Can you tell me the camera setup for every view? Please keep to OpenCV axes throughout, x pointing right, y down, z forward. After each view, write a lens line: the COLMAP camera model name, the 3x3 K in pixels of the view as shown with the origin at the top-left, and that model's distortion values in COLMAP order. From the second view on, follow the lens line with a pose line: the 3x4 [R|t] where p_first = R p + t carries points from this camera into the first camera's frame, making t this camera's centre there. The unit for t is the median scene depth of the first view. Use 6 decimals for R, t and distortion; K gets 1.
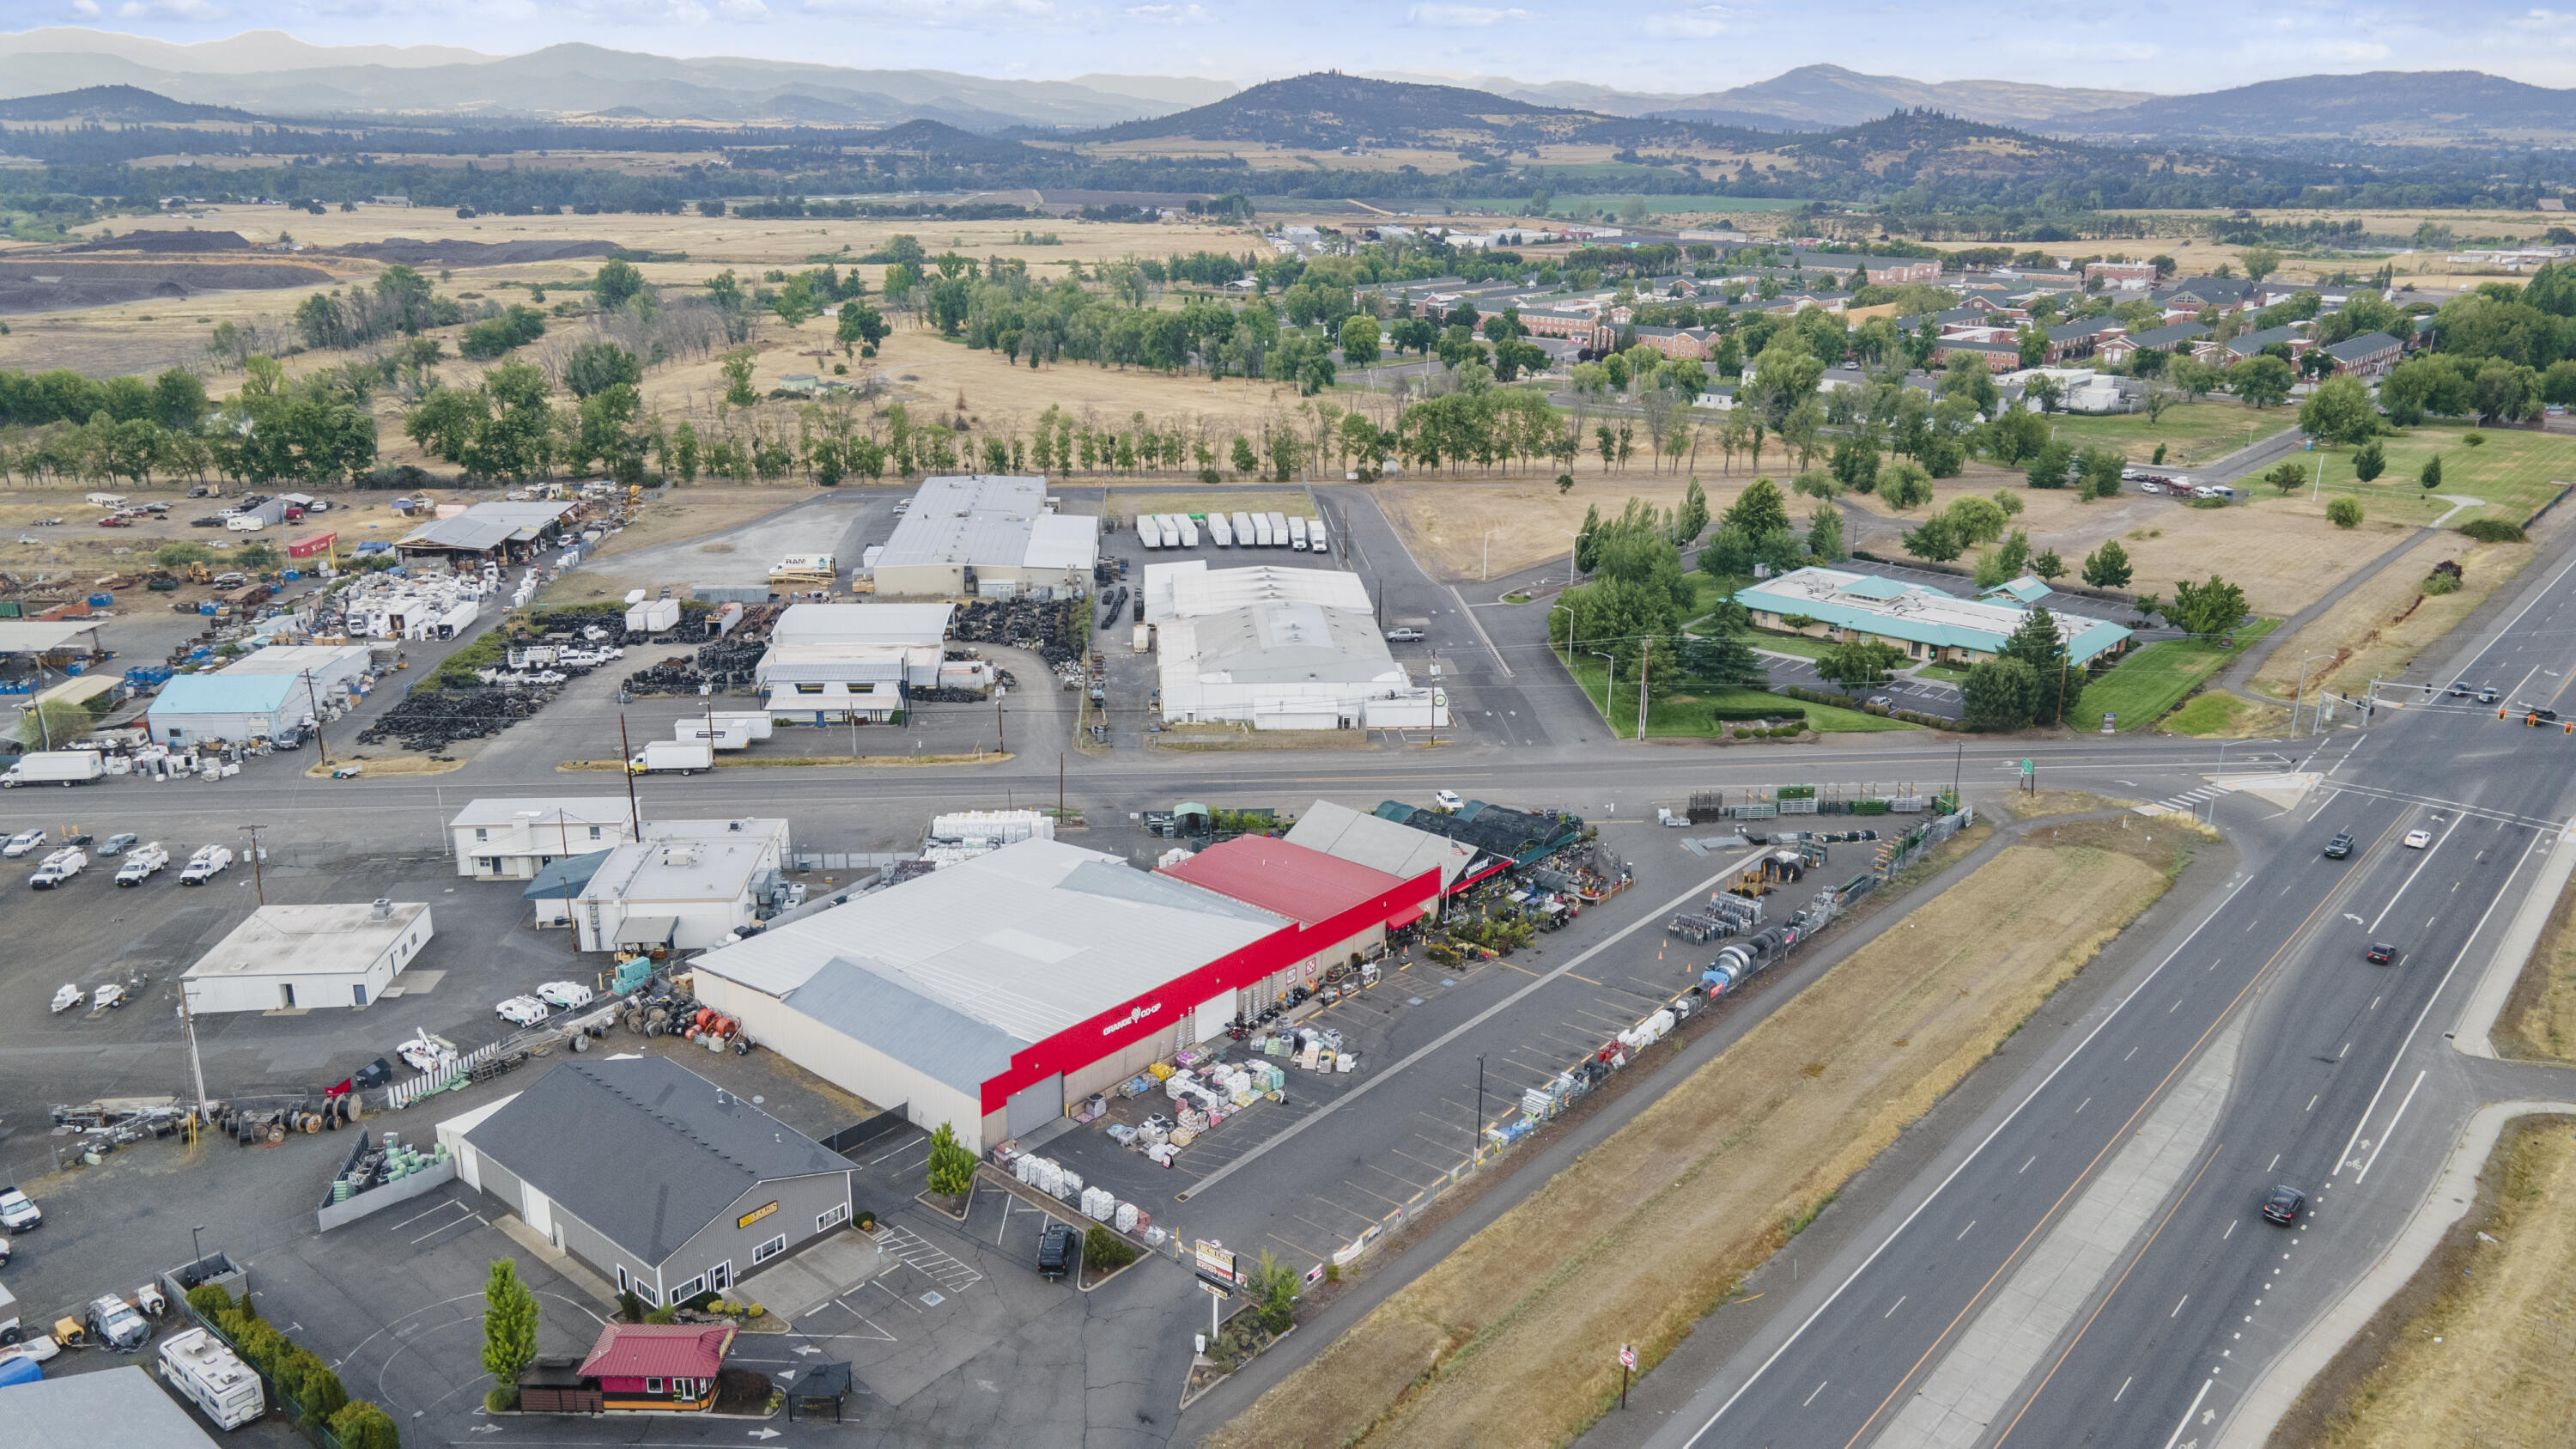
lens RADIAL K [[1829.3, 0, 1281.2], [0, 1829.3, 711.0], [0, 0, 1]] dist [0.040922, 0.009286]
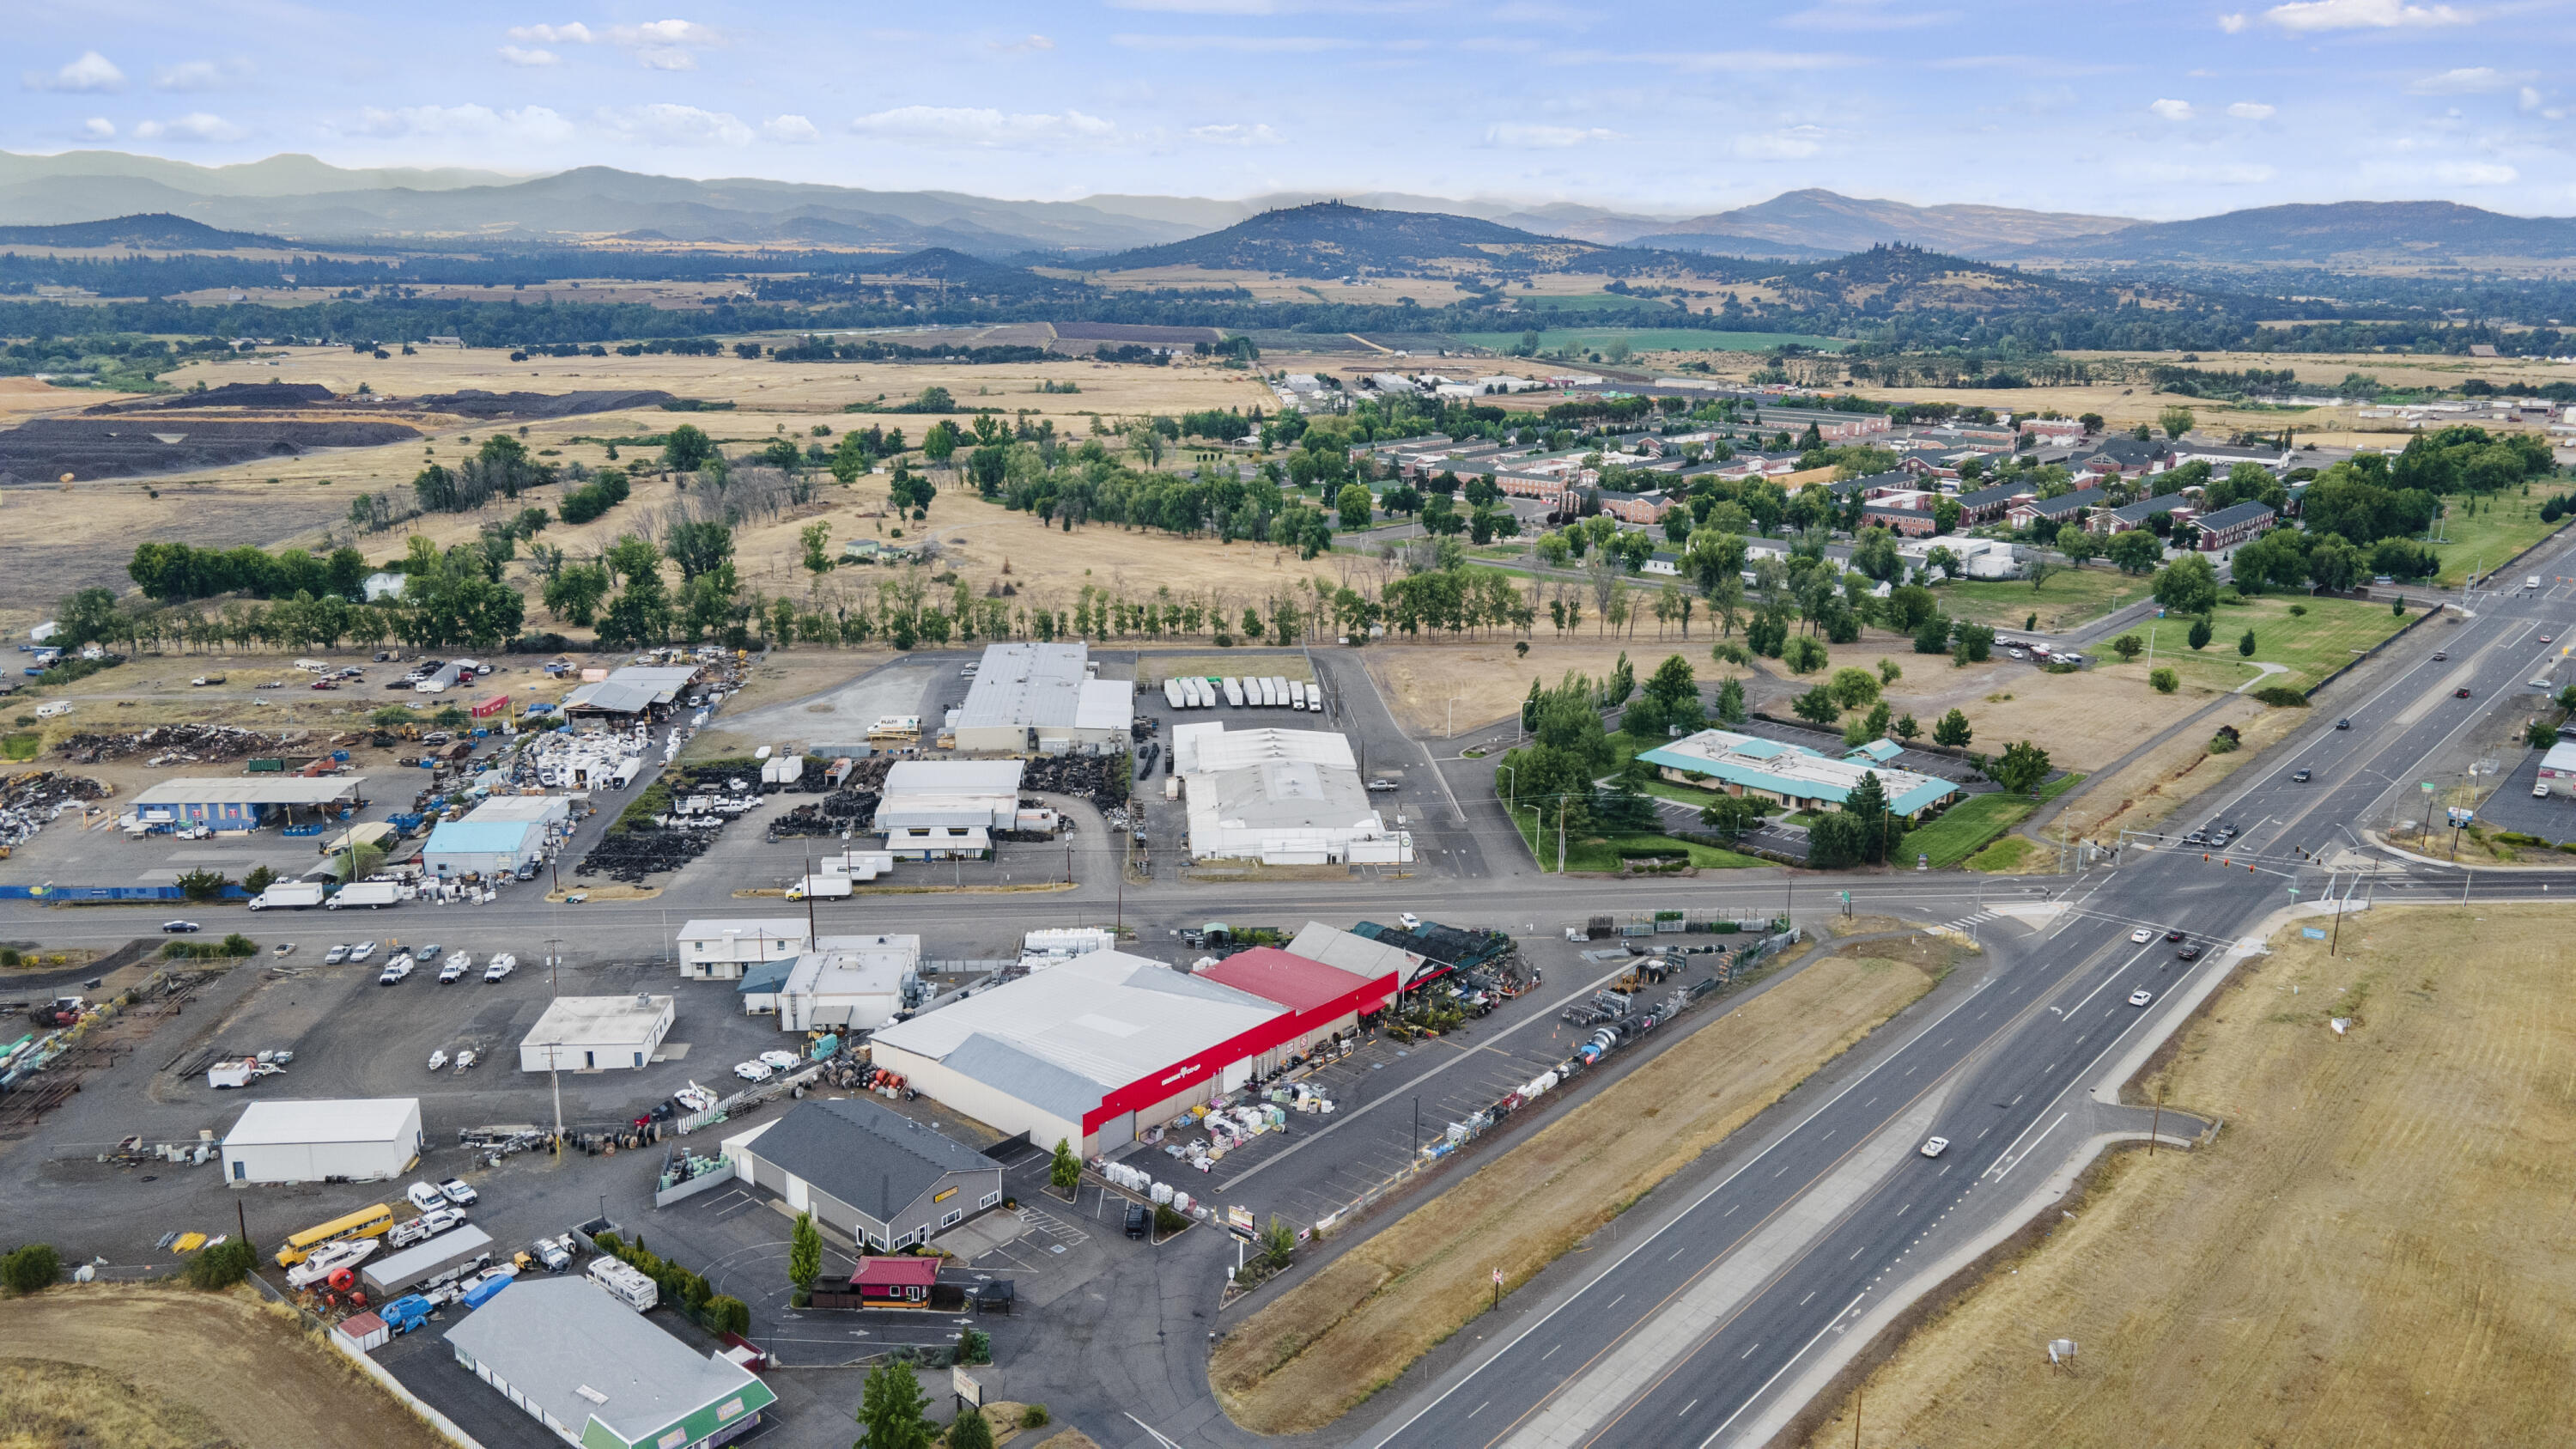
lens RADIAL K [[1829.3, 0, 1291.8], [0, 1829.3, 722.9], [0, 0, 1]] dist [0.040922, 0.009286]
pose [[0.999984, 0.003017, 0.004846, -0.000453], [-0.002761, 0.998644, -0.051995, -0.018290], [-0.004996, 0.051981, 0.998636, -0.238716]]
